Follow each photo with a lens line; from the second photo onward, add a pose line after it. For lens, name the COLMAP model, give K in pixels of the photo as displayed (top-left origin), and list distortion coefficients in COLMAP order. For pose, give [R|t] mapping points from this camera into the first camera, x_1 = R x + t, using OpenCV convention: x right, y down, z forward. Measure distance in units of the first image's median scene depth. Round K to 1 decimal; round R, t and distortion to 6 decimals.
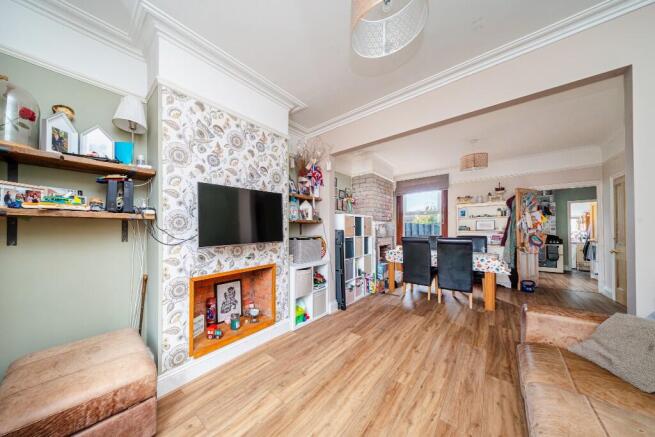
lens RADIAL K [[201.8, 0, 311.8], [0, 201.8, 229.8], [0, 0, 1]] dist [0.000957, 0.000088]
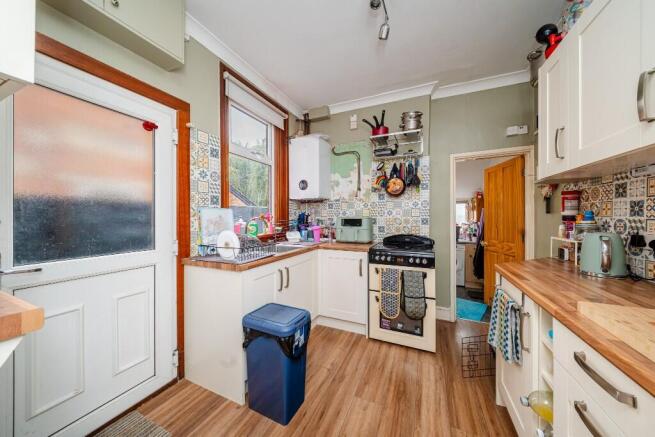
lens RADIAL K [[201.8, 0, 348.0], [0, 201.8, 216.9], [0, 0, 1]] dist [-0.000261, -0.000024]
pose [[0.926474, 0.010635, 0.376209, 1.239580], [-0.012331, 0.999922, 0.002100, -0.016560], [-0.376158, -0.006585, 0.926532, 0.940625]]
